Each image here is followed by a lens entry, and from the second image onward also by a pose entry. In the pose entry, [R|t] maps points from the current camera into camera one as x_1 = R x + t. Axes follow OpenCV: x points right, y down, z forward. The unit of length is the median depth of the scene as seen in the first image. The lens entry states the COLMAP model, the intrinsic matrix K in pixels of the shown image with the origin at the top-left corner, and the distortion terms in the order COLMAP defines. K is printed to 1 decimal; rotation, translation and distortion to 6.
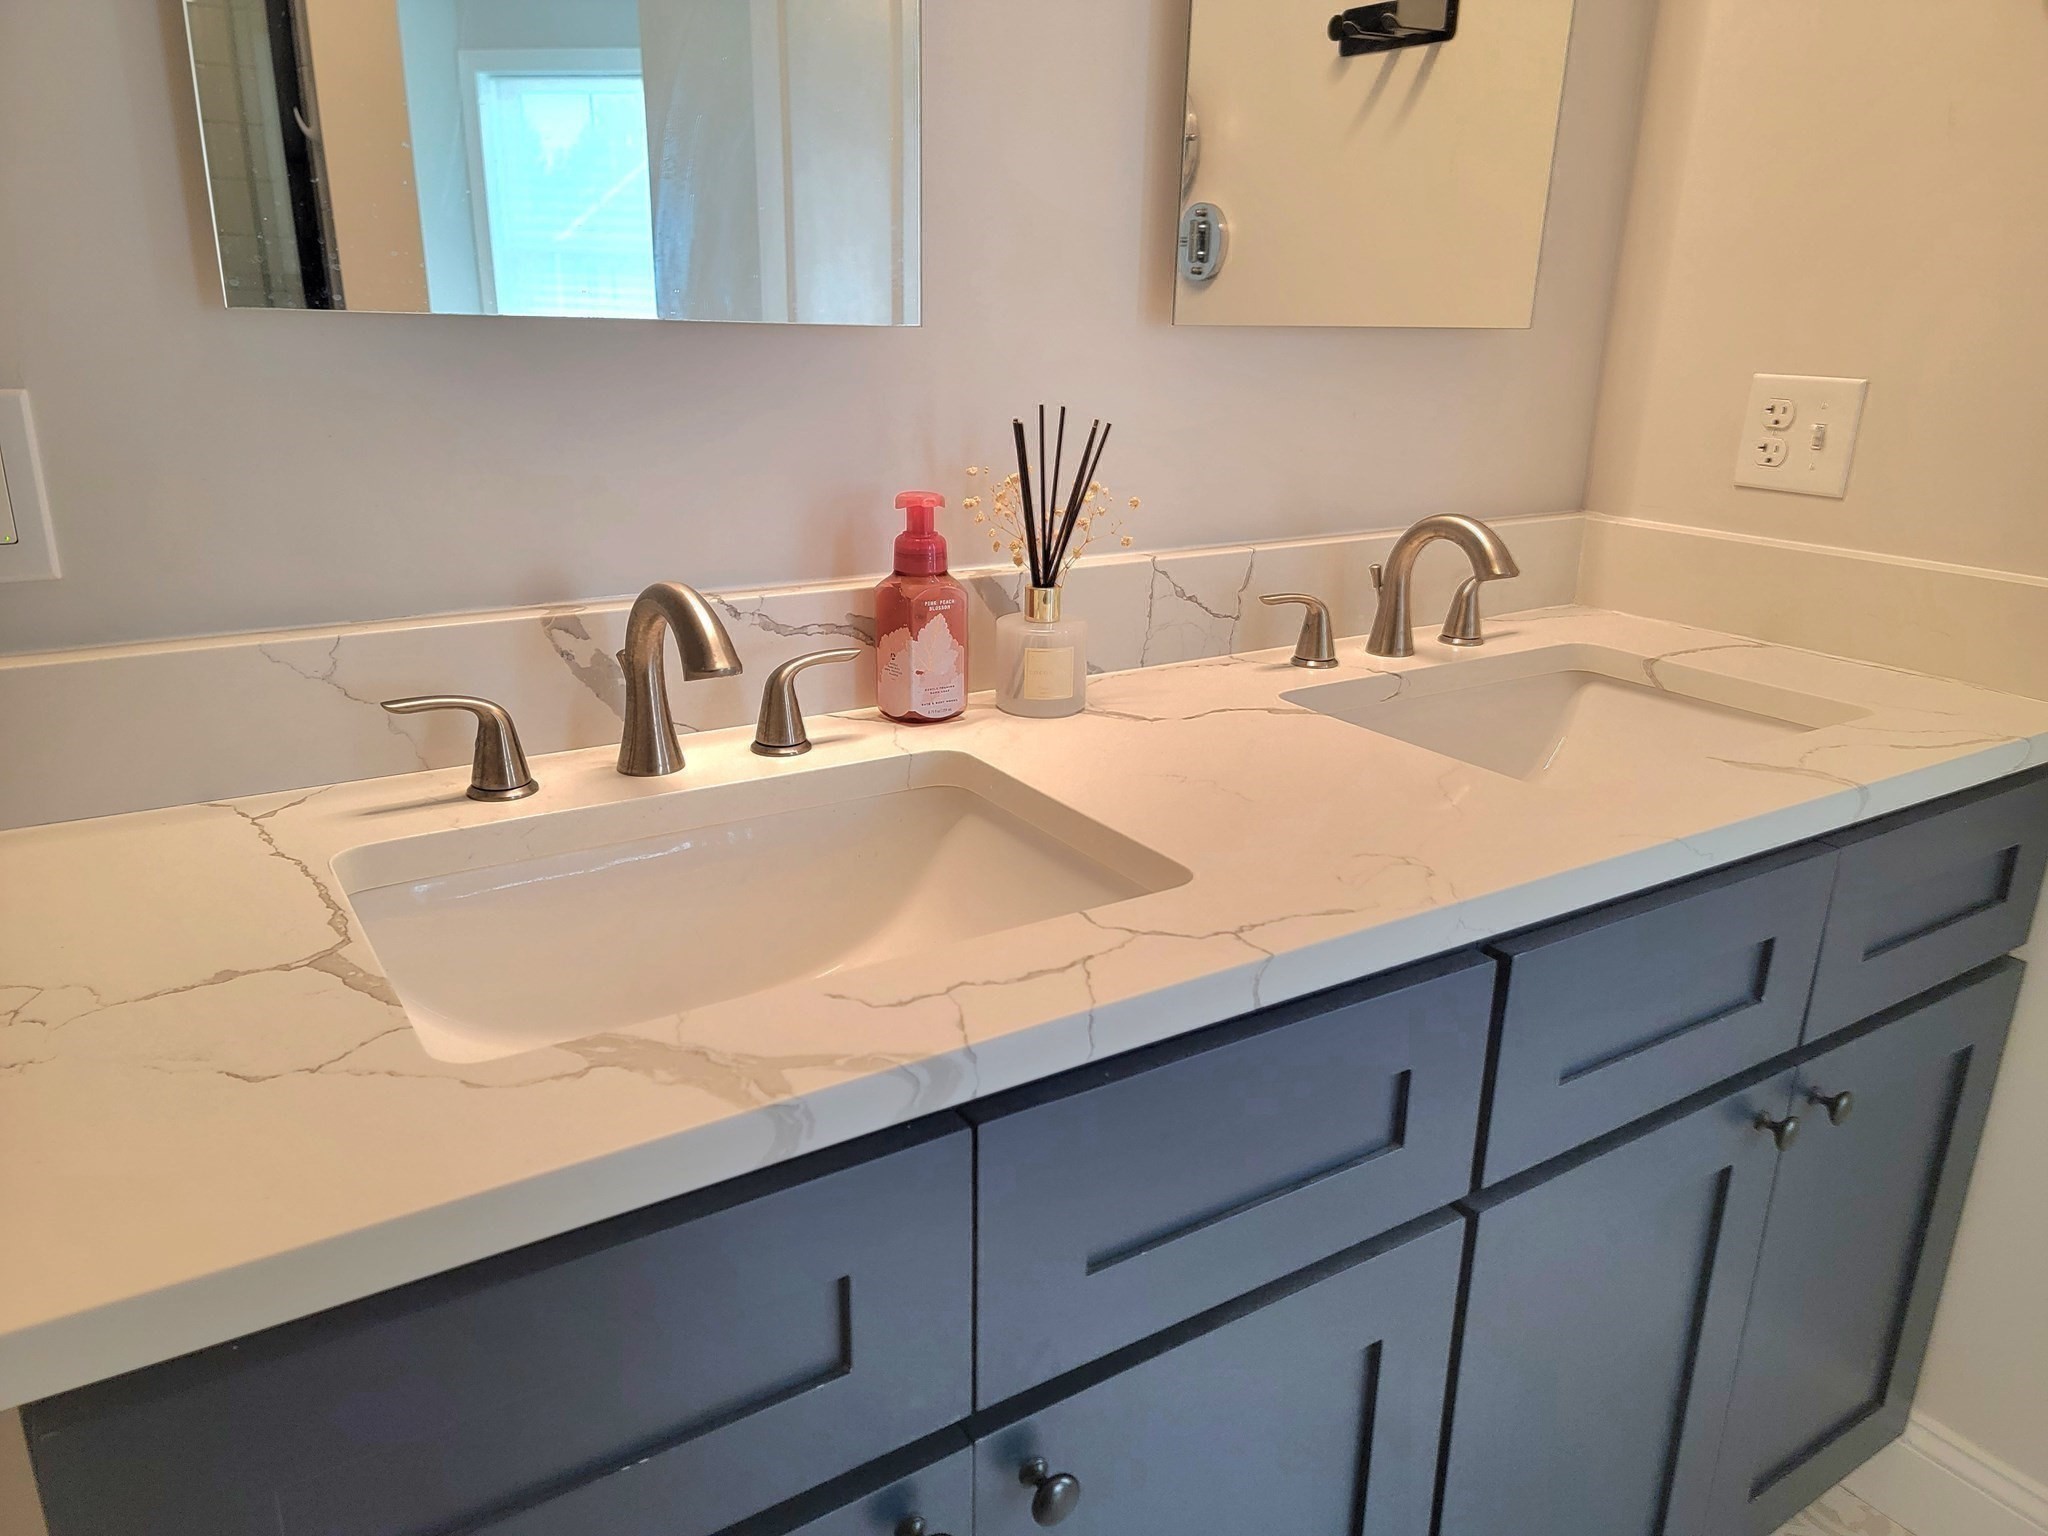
lens RADIAL K [[1467.8, 0, 1030.1], [0, 1467.8, 780.9], [0, 0, 1]] dist [0.082435, -0.083560]
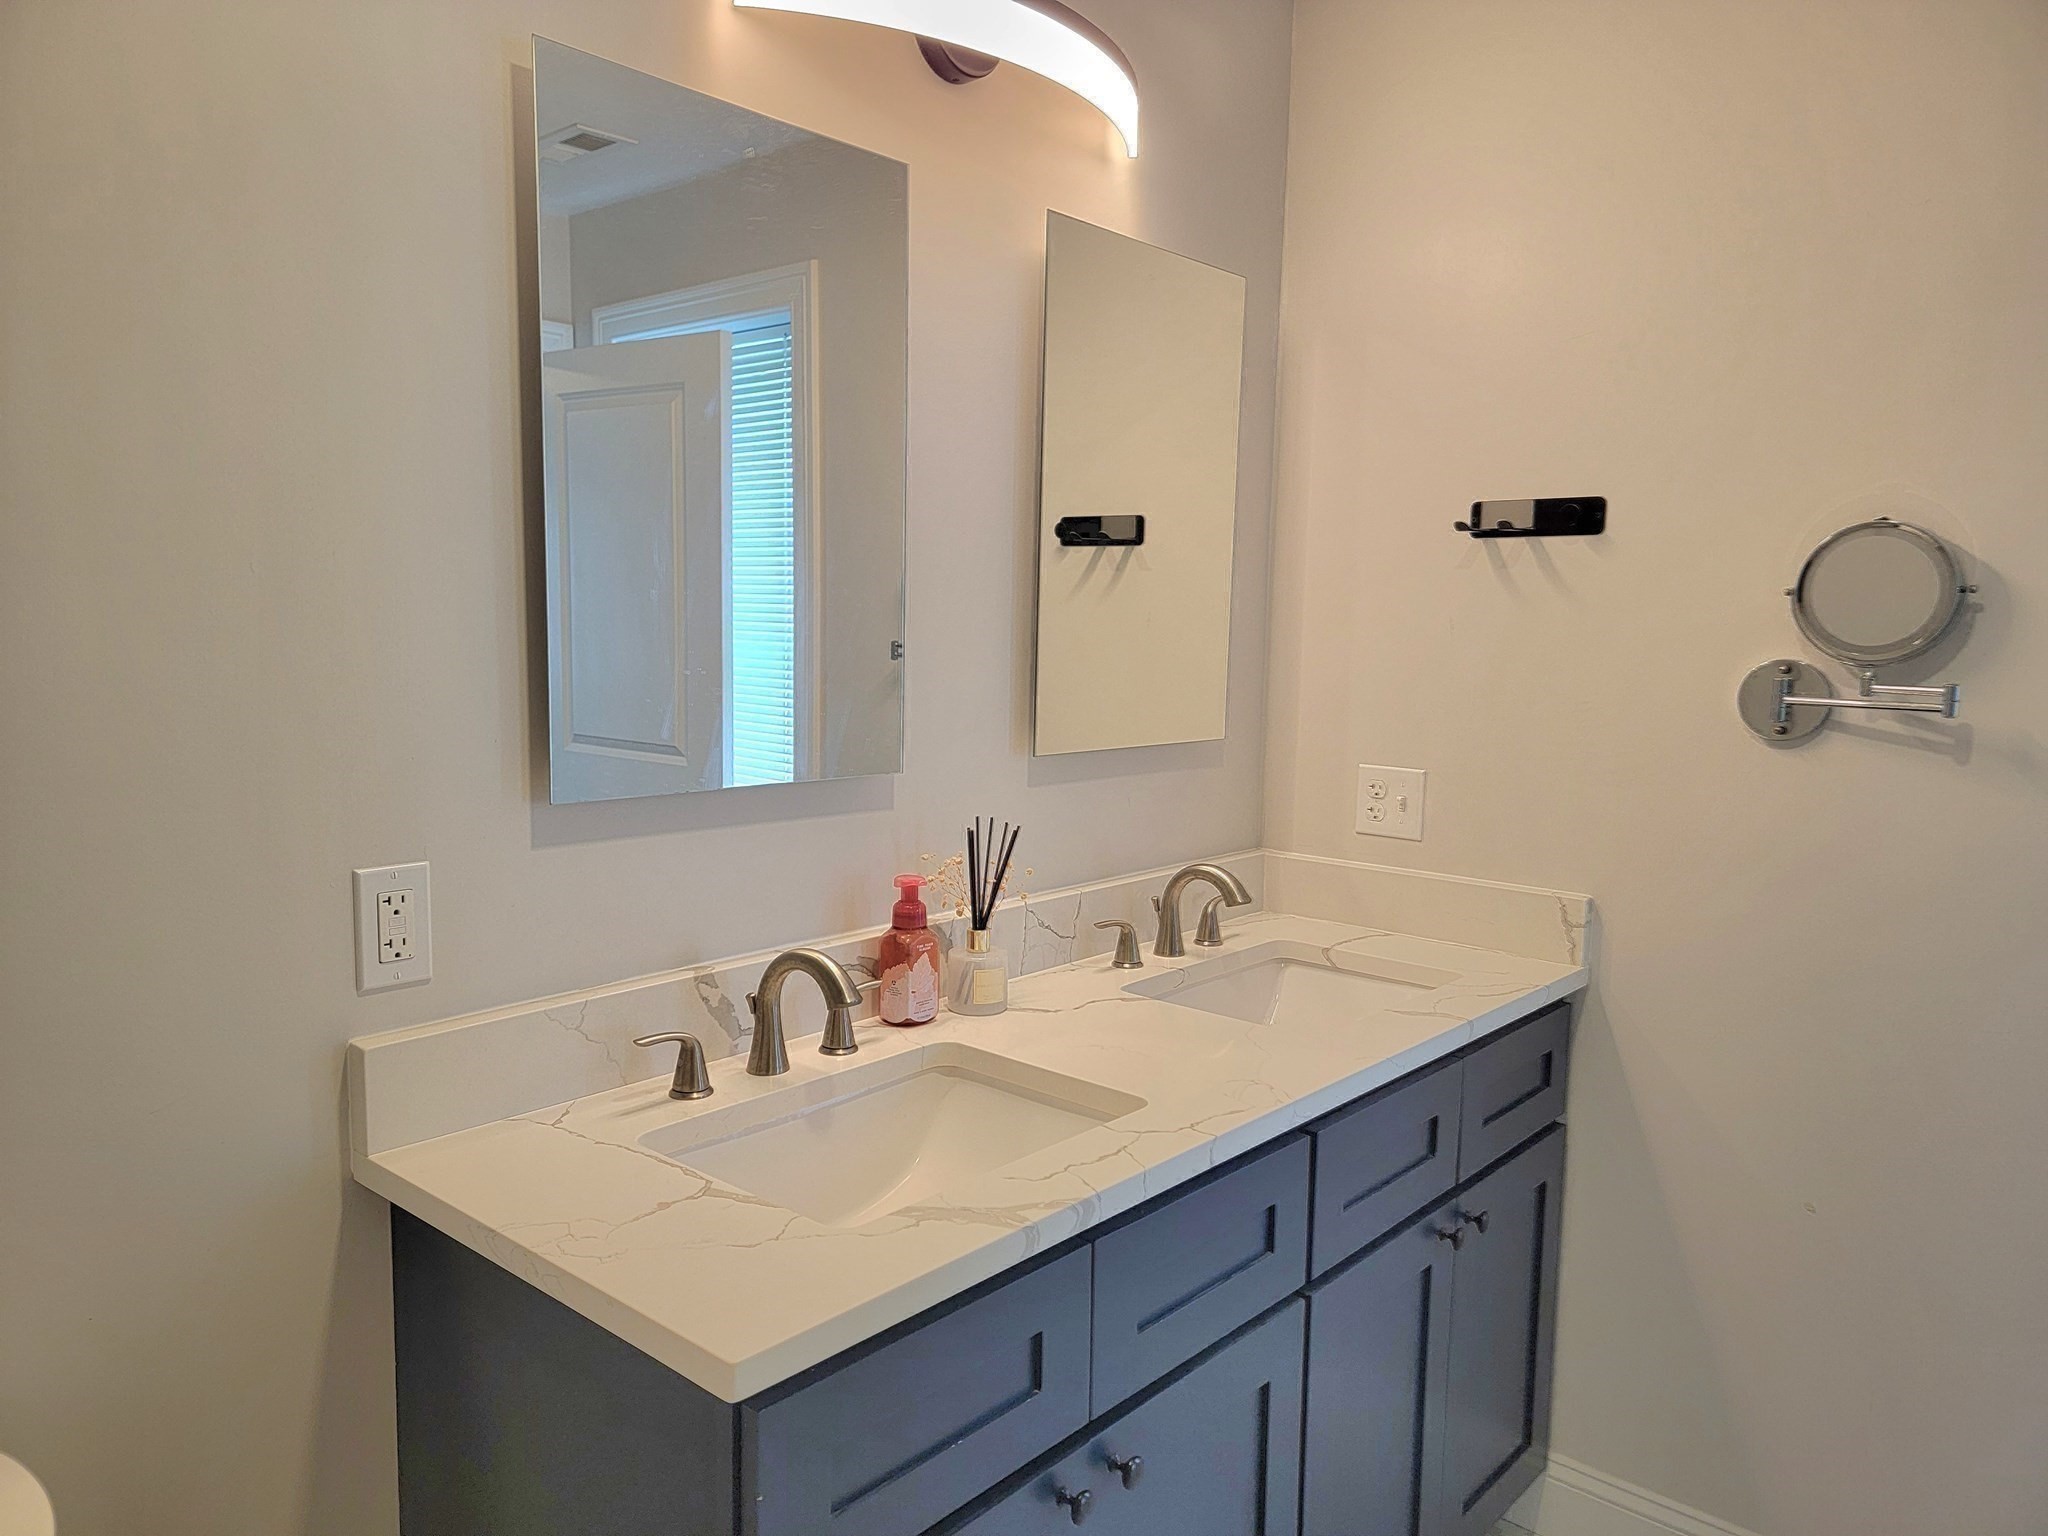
lens RADIAL K [[1467.8, 0, 1030.1], [0, 1467.8, 780.9], [0, 0, 1]] dist [0.082435, -0.083560]
pose [[0.963189, -0.035599, 0.266456, -0.347278], [0.086420, 0.979583, -0.181516, -0.001077], [-0.254554, 0.197861, 0.946601, -0.501551]]
